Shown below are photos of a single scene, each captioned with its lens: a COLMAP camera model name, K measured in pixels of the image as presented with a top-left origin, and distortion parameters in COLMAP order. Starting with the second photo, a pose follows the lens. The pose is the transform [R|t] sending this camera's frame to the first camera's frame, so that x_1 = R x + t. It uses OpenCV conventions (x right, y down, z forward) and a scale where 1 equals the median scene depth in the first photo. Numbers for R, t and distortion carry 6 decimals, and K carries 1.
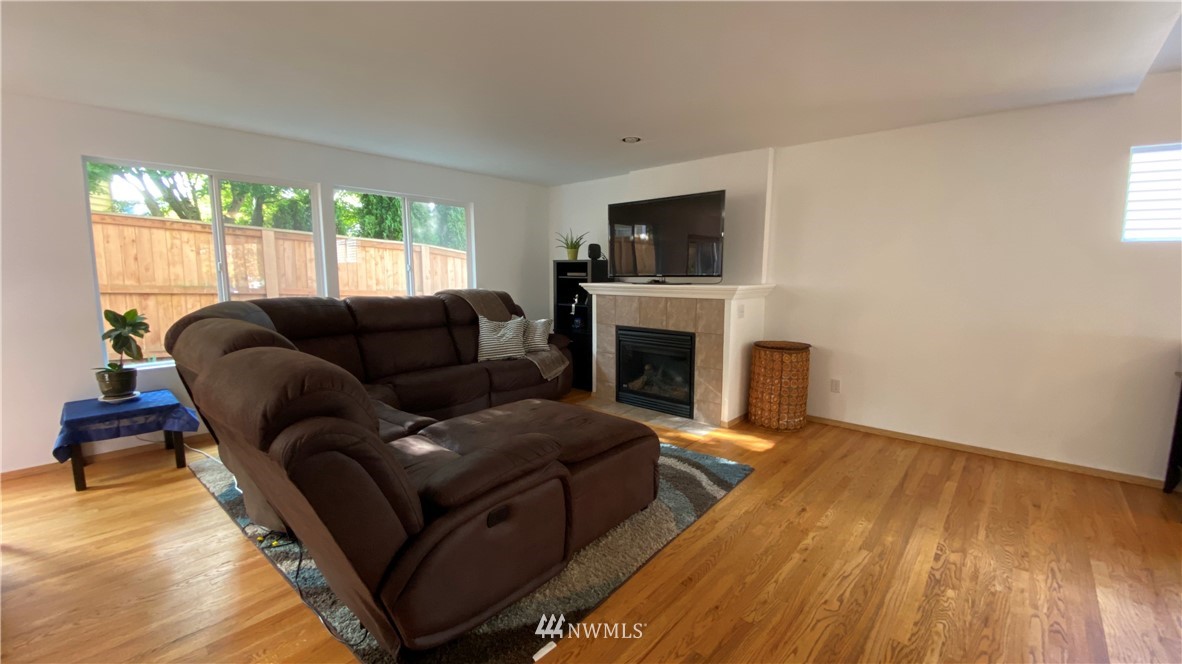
lens RADIAL K [[484.4, 0, 587.6], [0, 484.4, 336.0], [0, 0, 1]] dist [0.001383, -0.000093]
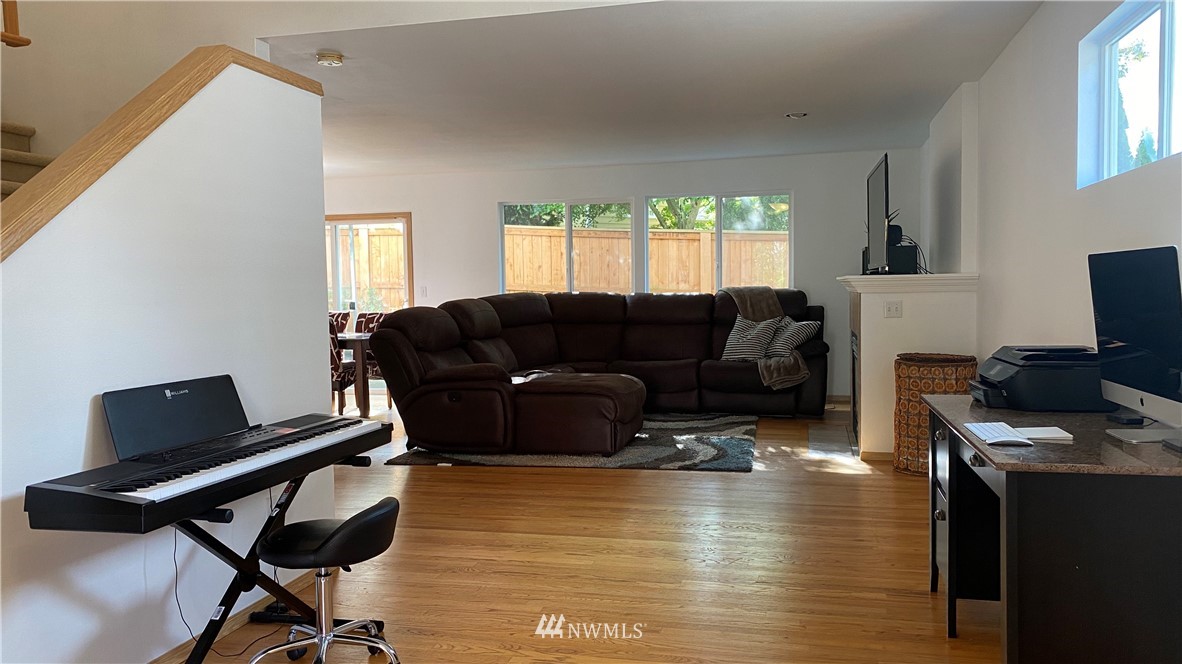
lens RADIAL K [[923.9, 0, 594.1], [0, 923.9, 329.2], [0, 0, 1]] dist [-0.022649, 0.001711]
pose [[0.469450, 0.026162, -0.882571, 1.191032], [-0.087878, 0.995982, -0.017219, 0.039521], [0.878575, 0.085642, 0.469863, -0.062420]]
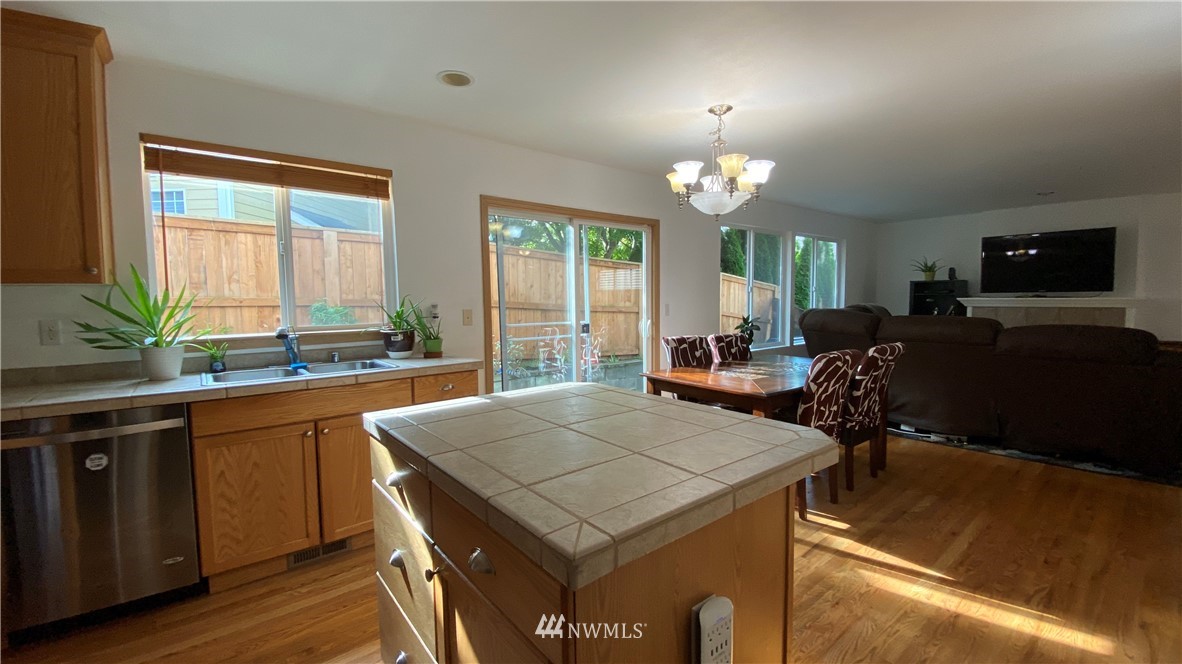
lens RADIAL K [[484.4, 0, 587.6], [0, 484.4, 336.0], [0, 0, 1]] dist [0.001383, -0.000093]
pose [[0.986594, -0.004478, -0.163135, -0.804453], [-0.002547, 0.999079, -0.042831, 0.050409], [0.163177, 0.042672, 0.985674, -0.435466]]
